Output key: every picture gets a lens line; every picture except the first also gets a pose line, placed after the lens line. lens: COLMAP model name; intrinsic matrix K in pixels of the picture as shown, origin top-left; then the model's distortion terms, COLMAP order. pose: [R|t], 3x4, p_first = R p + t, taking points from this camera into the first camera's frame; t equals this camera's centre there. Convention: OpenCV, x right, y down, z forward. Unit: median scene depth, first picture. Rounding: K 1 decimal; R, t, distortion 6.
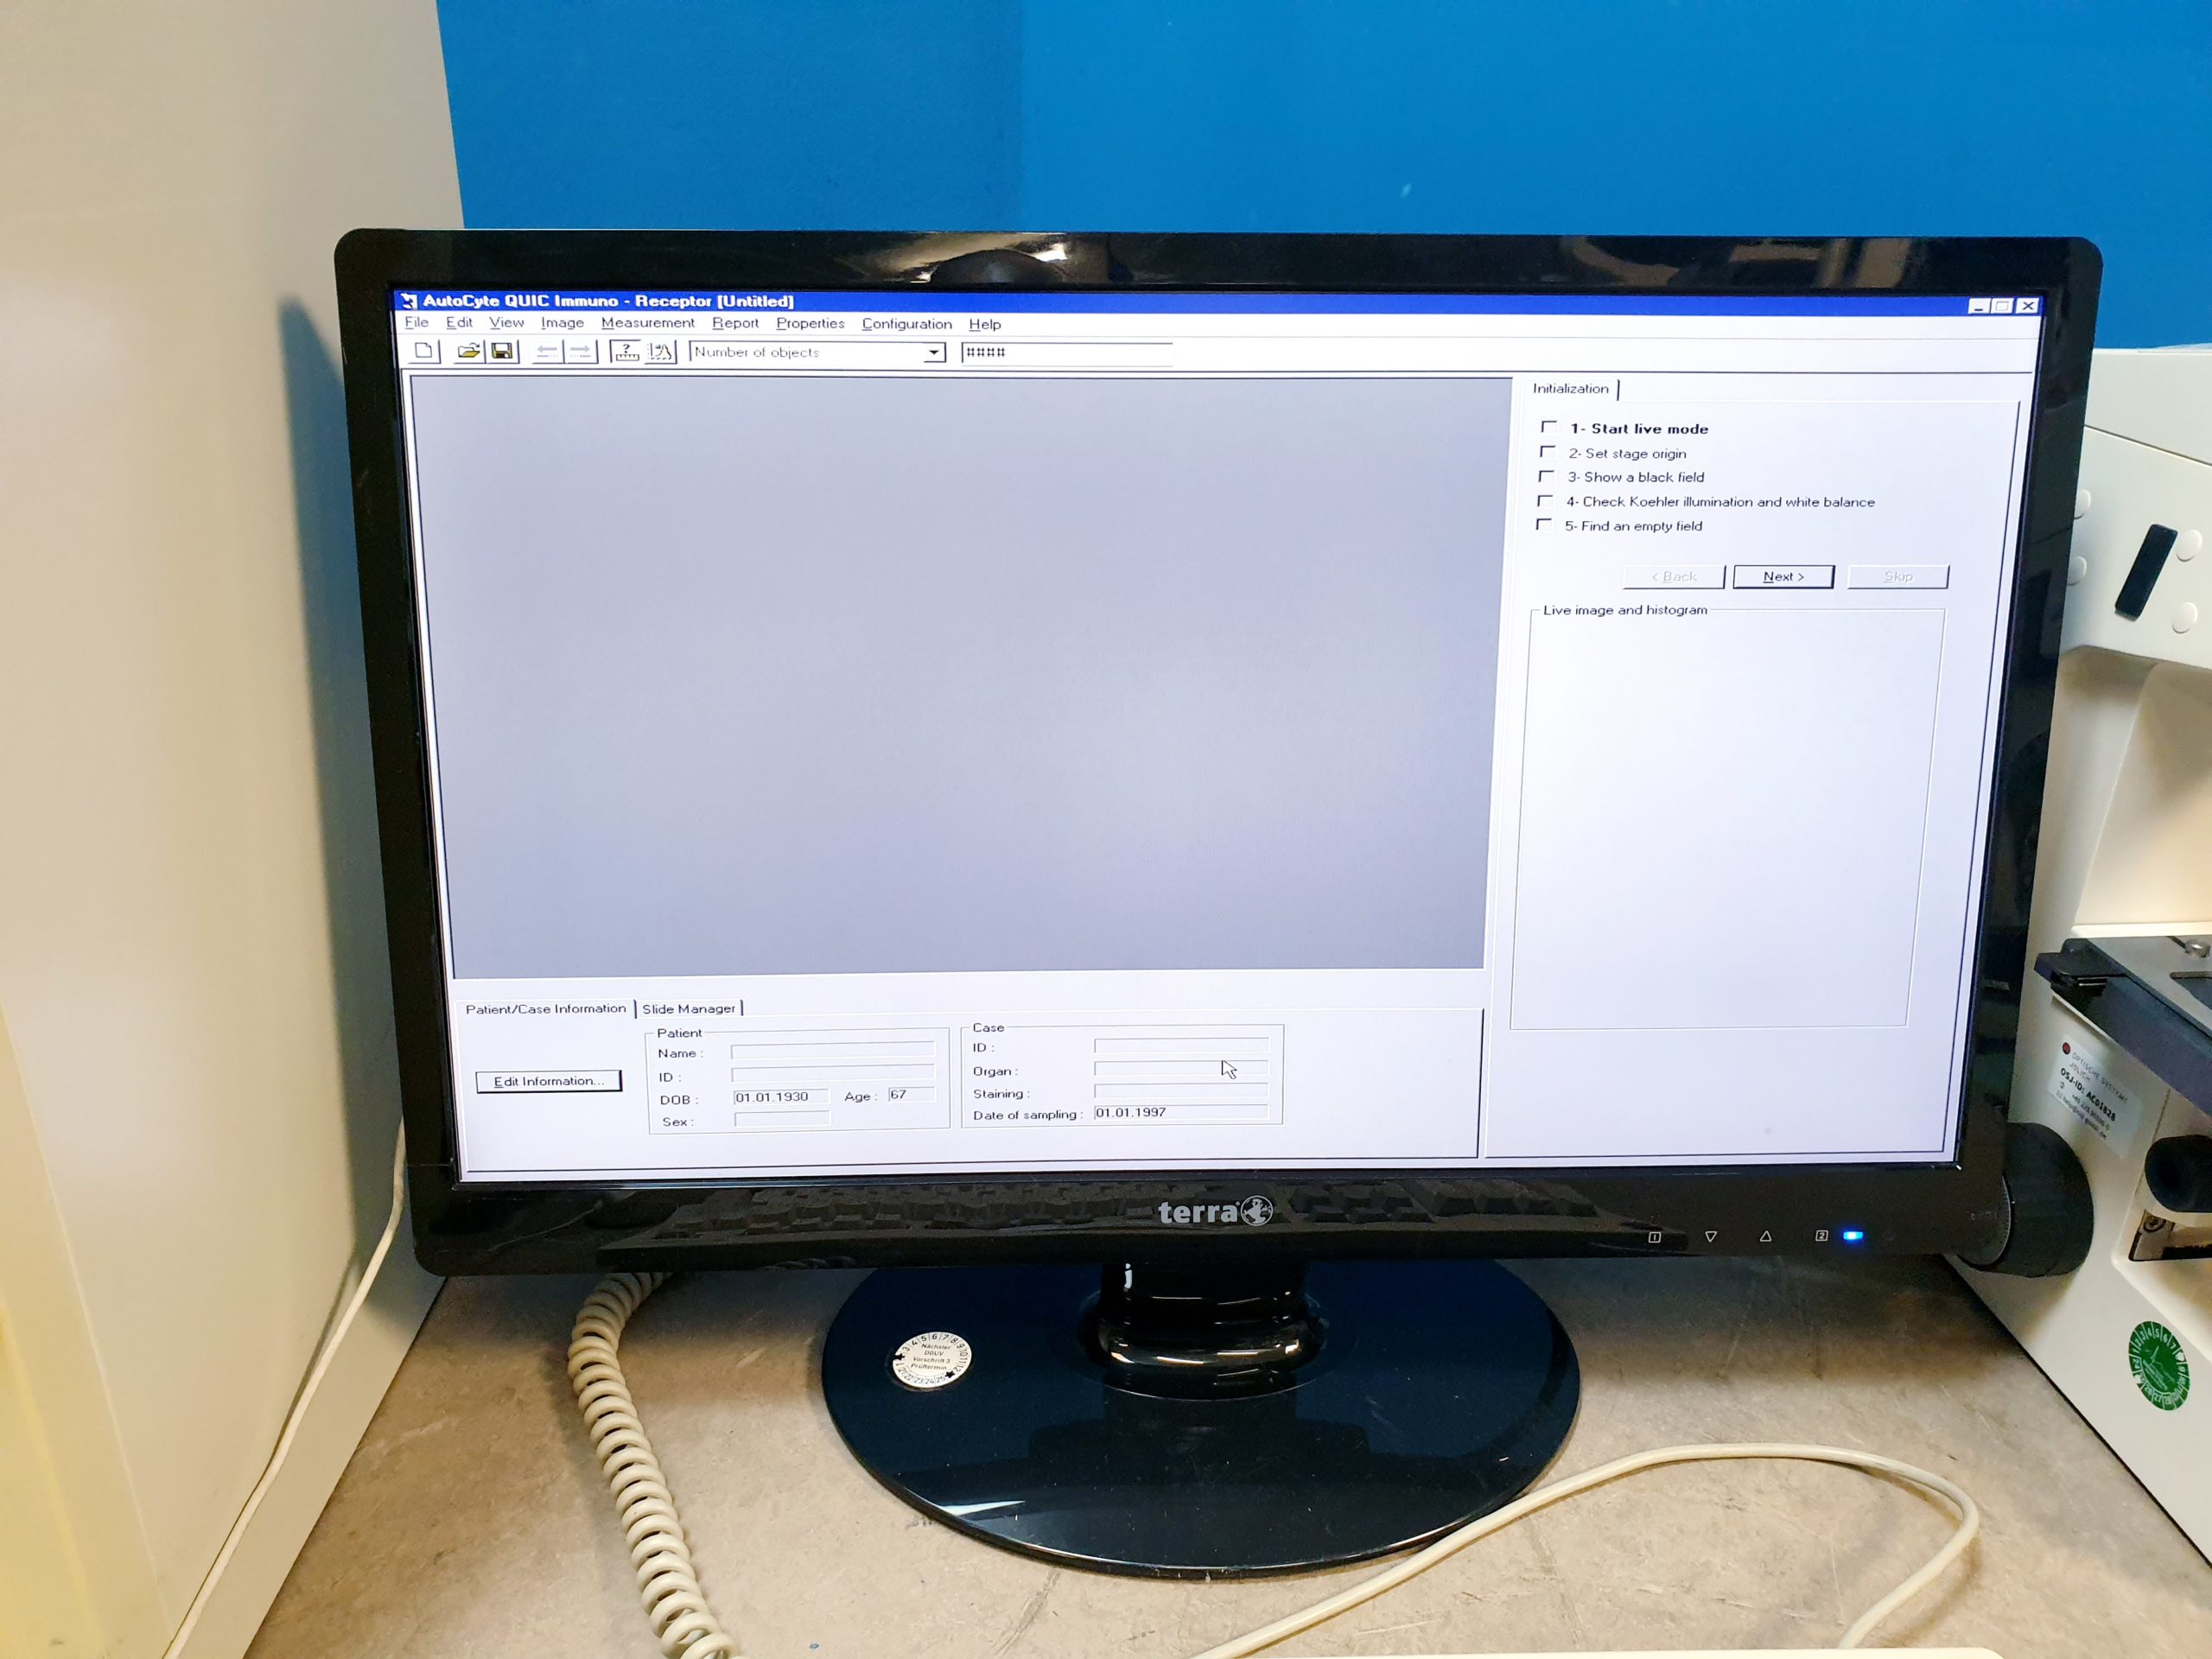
lens RADIAL K [[1838.9, 0, 1106.0], [0, 1838.9, 829.5], [0, 0, 1]] dist [-0.071984, 0.086678]
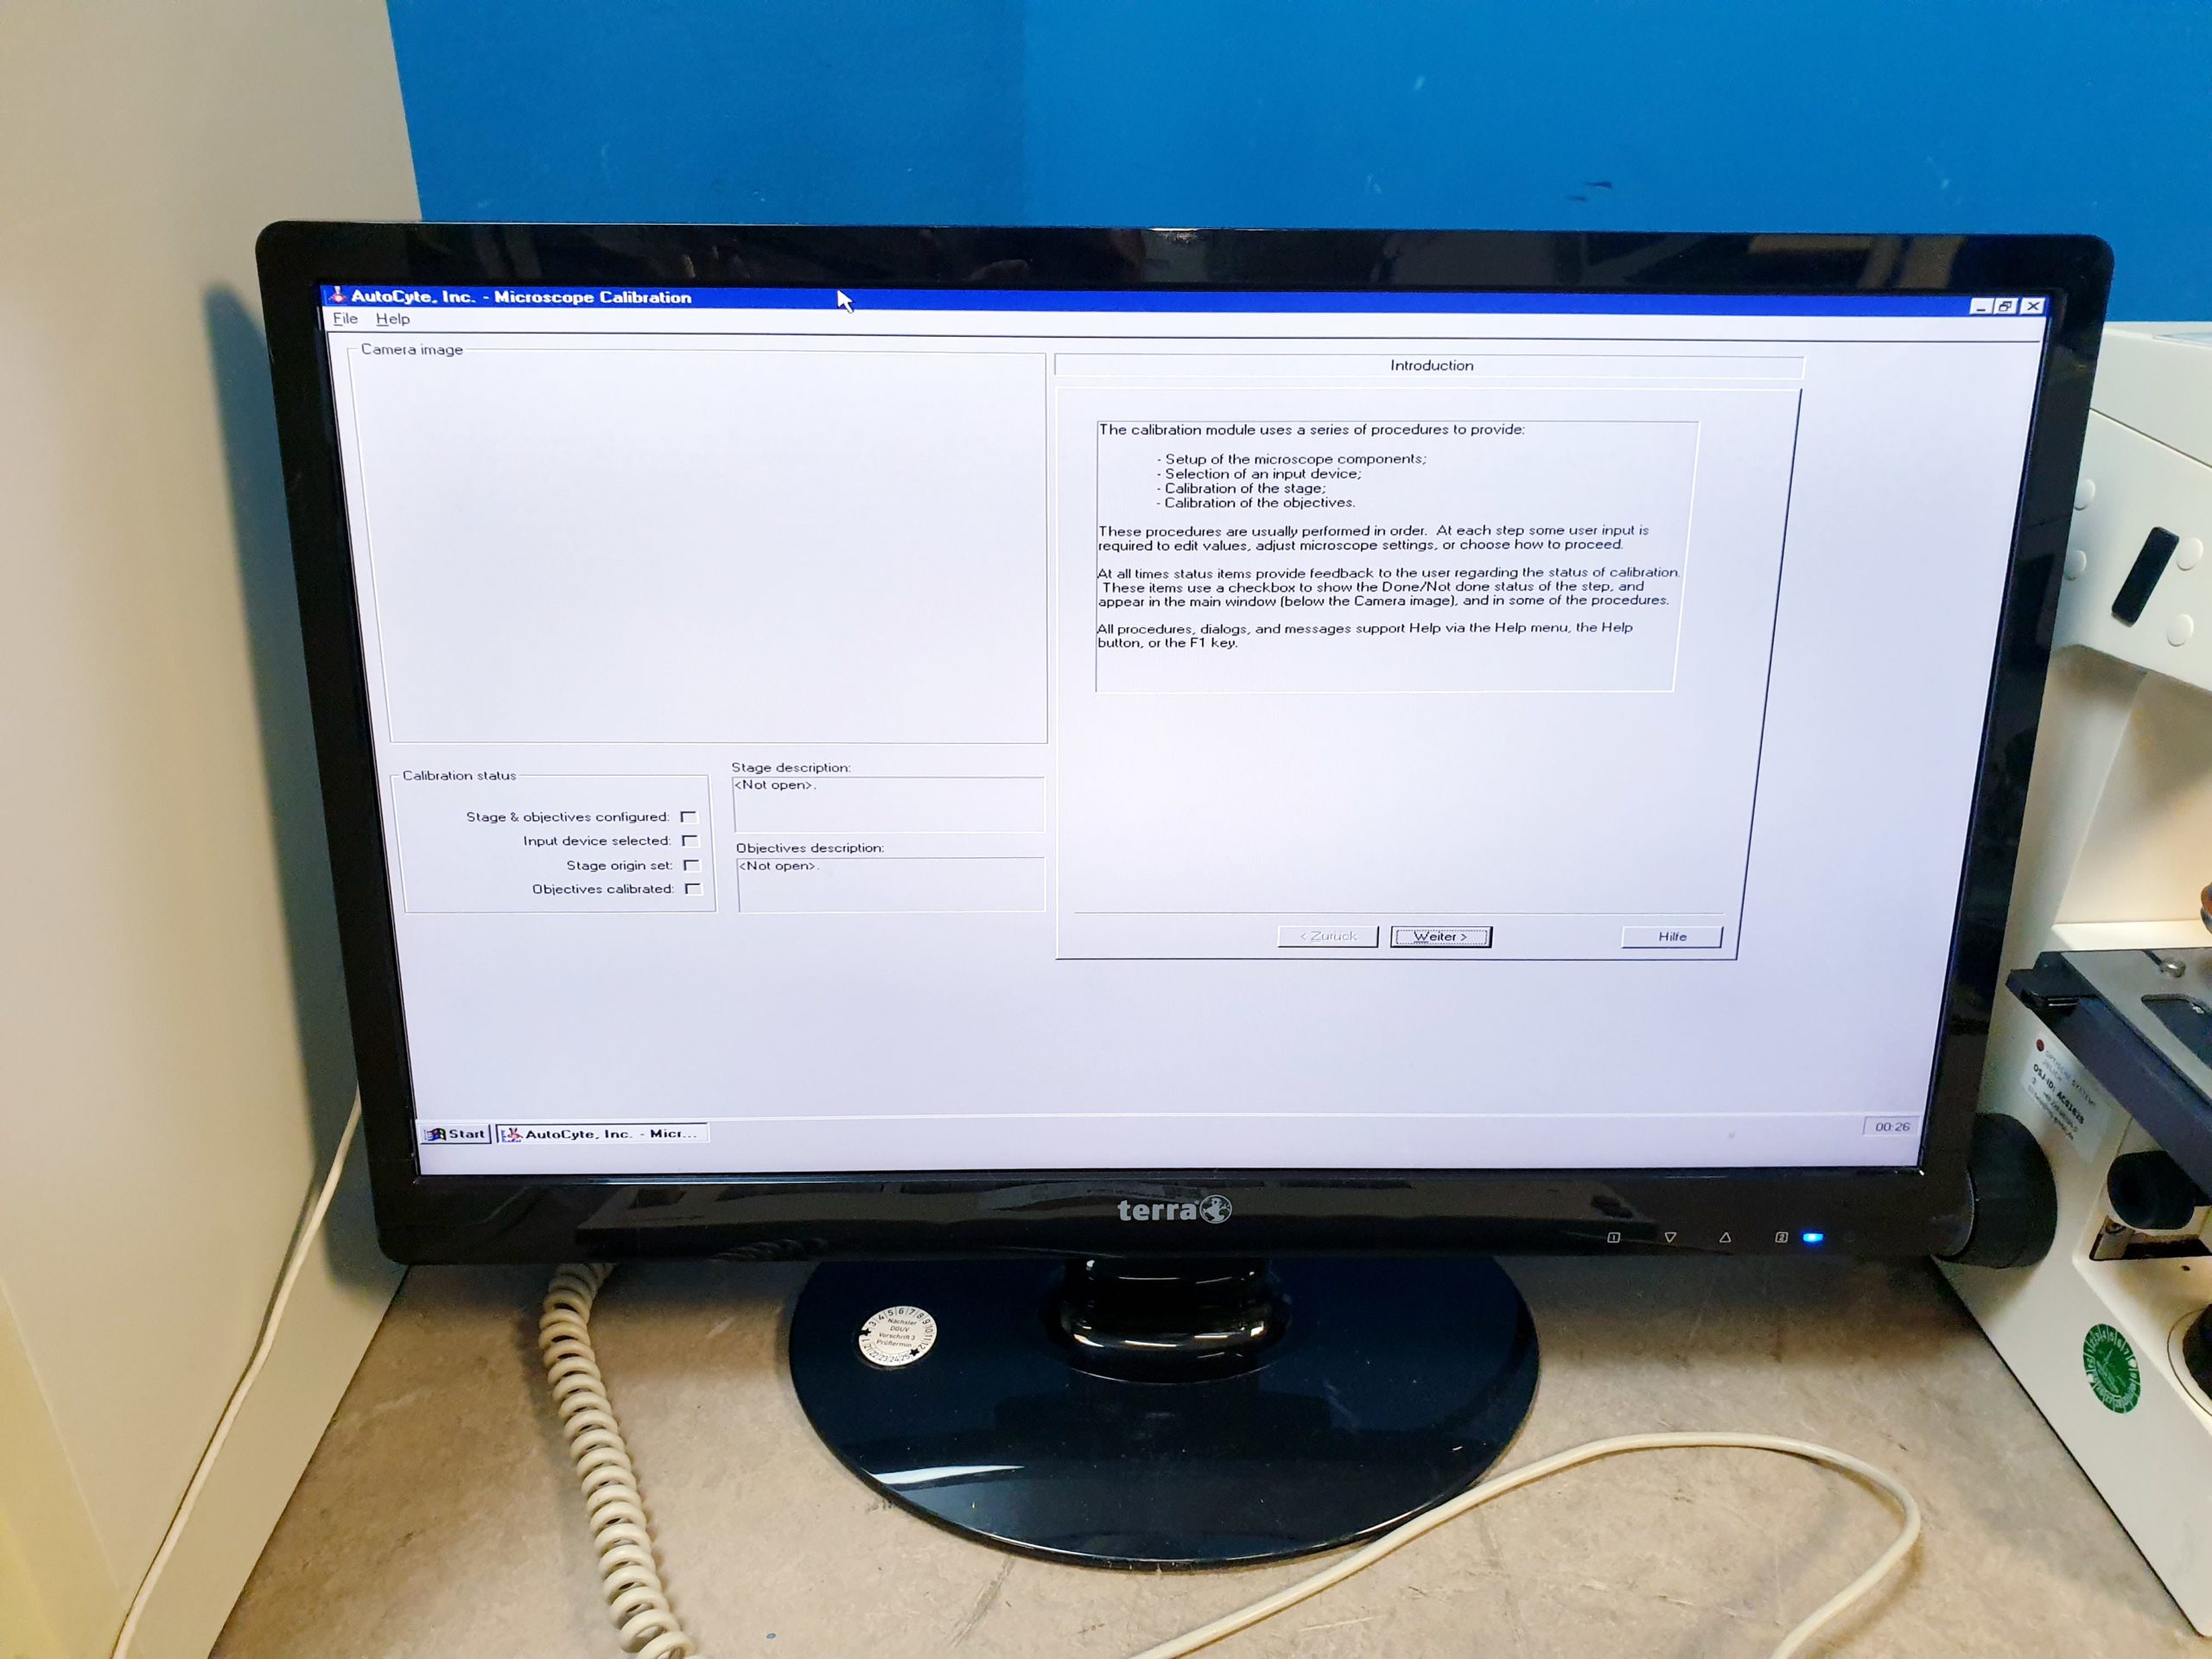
lens RADIAL K [[1840.5, 0, 1118.9], [0, 1840.5, 833.6], [0, 0, 1]] dist [-0.088853, 0.122847]
pose [[0.999926, 0.010076, -0.006748, 0.033811], [-0.009431, 0.995931, 0.089624, -0.084872], [0.007624, -0.089554, 0.995953, 0.020724]]
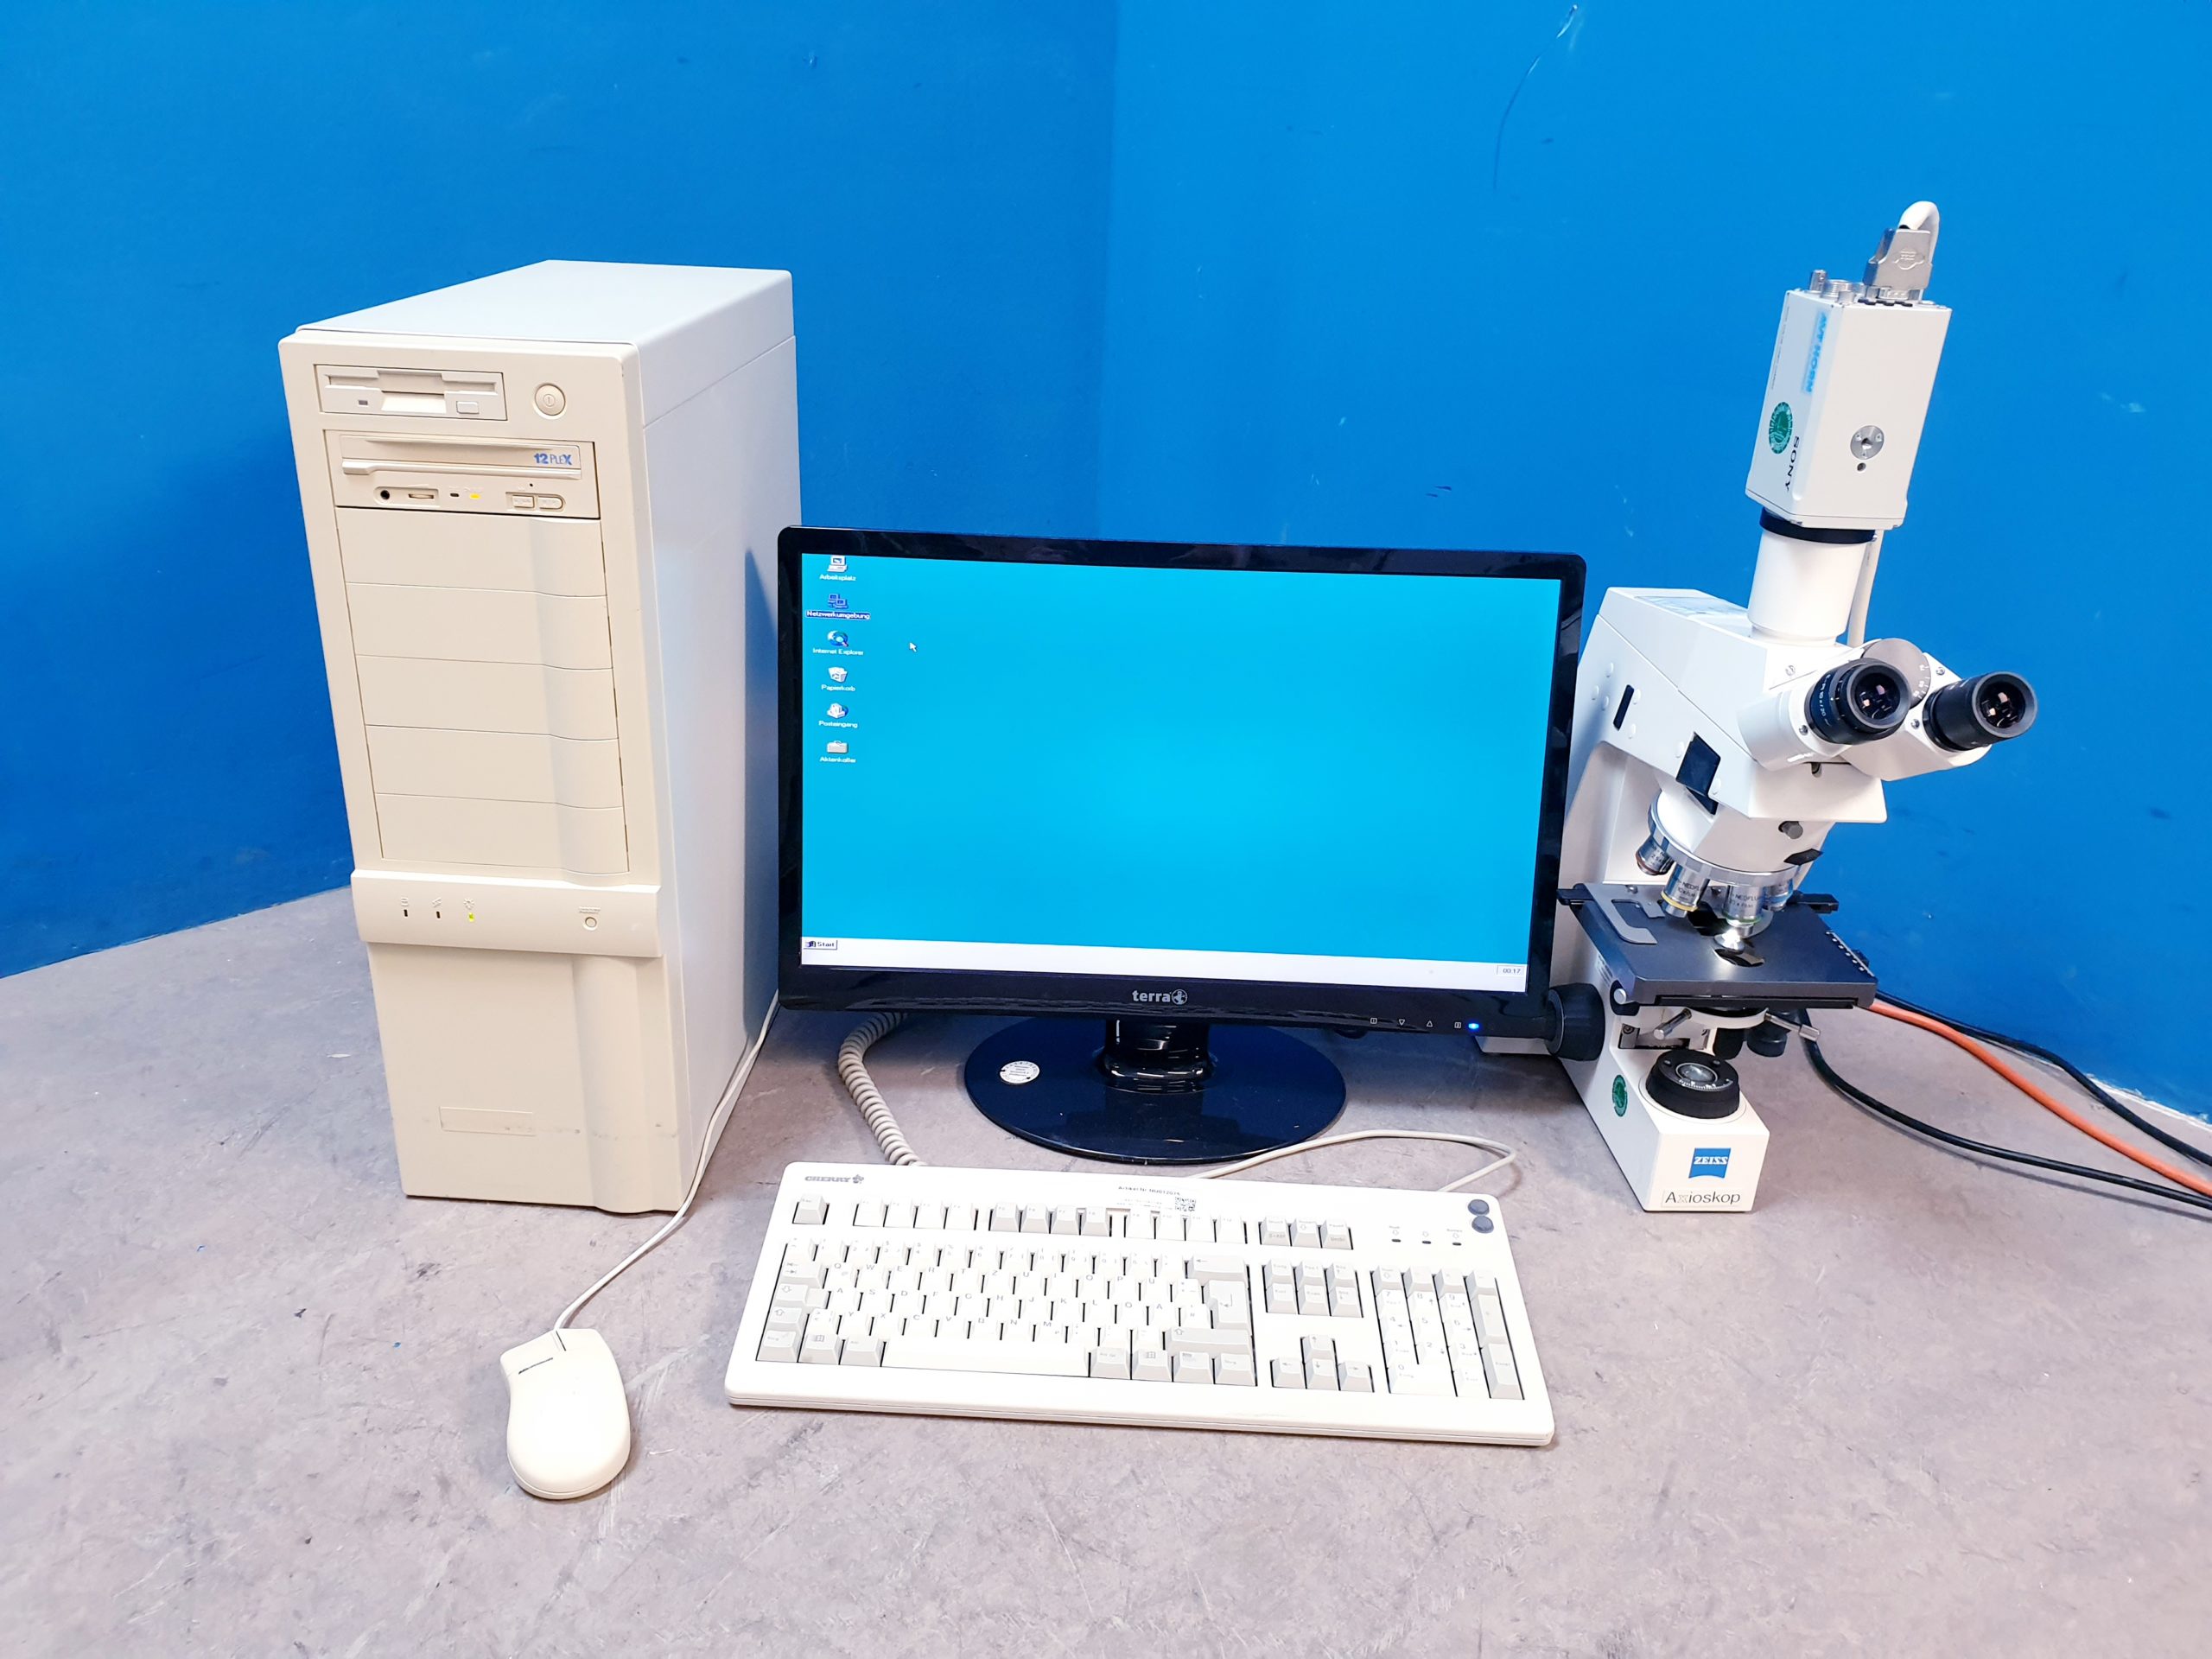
lens RADIAL K [[1694.5, 0, 1106.0], [0, 1694.5, 829.5], [0, 0, 1]] dist [-0.001865, 0.037373]
pose [[0.998298, 0.043166, -0.039211, 0.065717], [-0.043244, 0.999064, -0.001148, 0.023672], [0.039124, 0.002842, 0.999230, -0.922372]]
